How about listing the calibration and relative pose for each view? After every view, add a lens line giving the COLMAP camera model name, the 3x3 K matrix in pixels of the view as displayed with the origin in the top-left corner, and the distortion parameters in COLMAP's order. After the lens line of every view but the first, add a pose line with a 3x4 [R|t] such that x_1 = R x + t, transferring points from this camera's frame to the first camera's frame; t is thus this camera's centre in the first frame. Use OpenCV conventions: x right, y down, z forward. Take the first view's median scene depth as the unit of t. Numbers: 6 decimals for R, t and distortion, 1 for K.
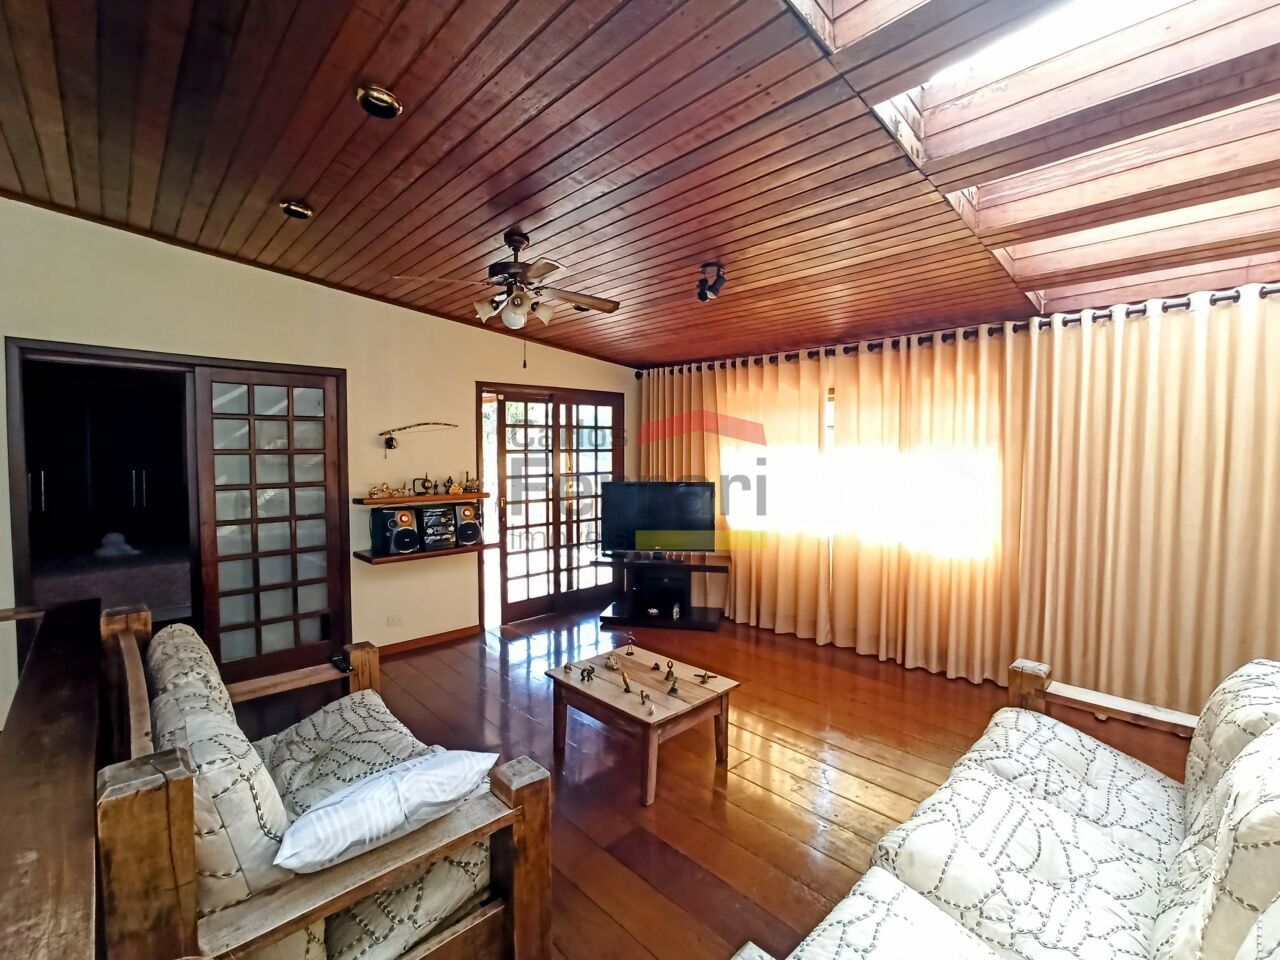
lens RADIAL K [[582.1, 0, 641.8], [0, 582.1, 472.2], [0, 0, 1]] dist [-0.058647, 0.034395]
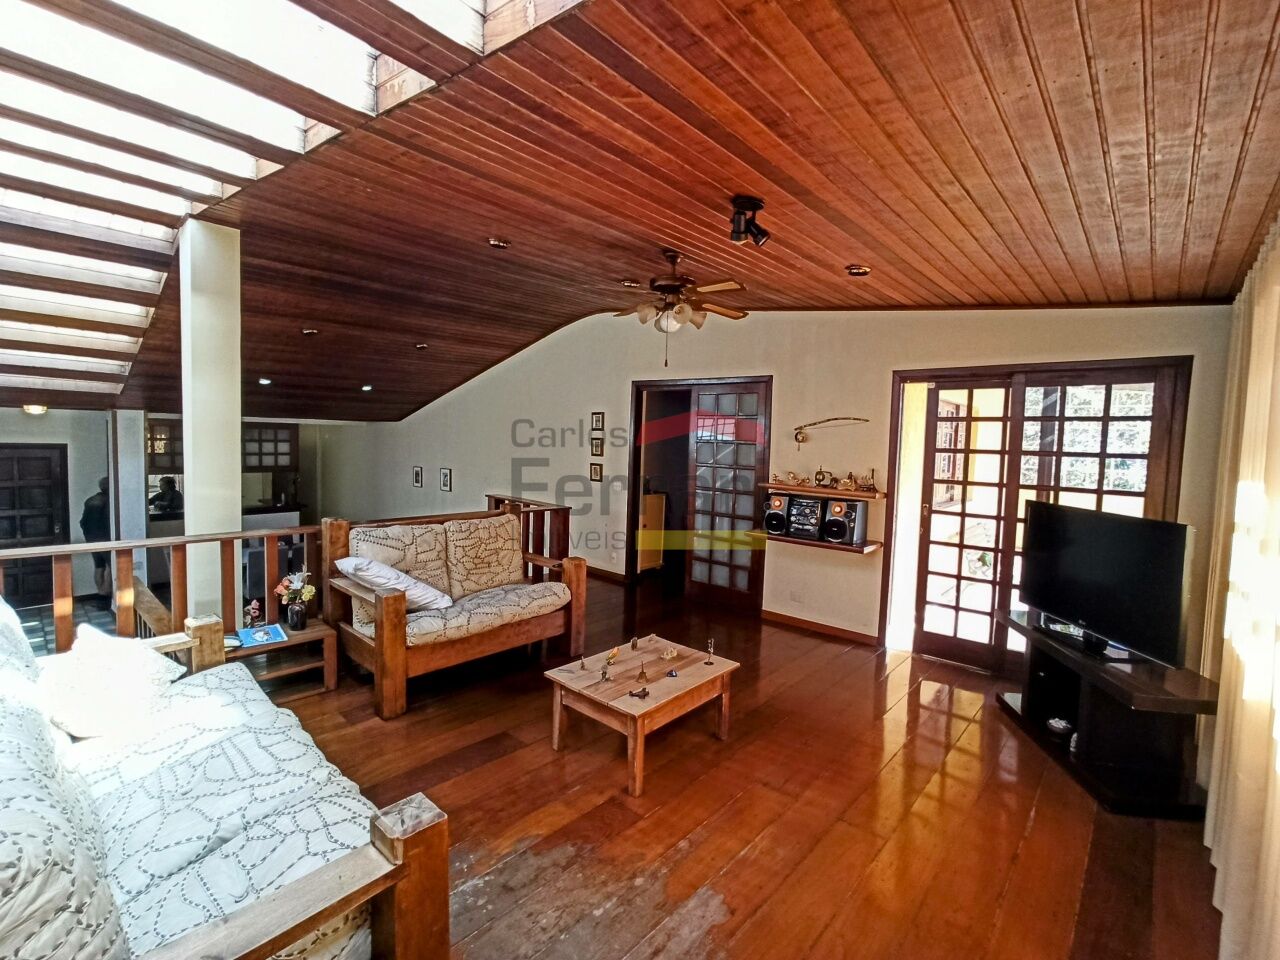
lens RADIAL K [[582.1, 0, 641.8], [0, 582.1, 472.2], [0, 0, 1]] dist [-0.058647, 0.034395]
pose [[0.105871, 0.066821, -0.992132, 0.542325], [-0.074329, 0.995480, 0.059115, -0.021971], [0.991598, 0.067485, 0.110359, 0.488894]]
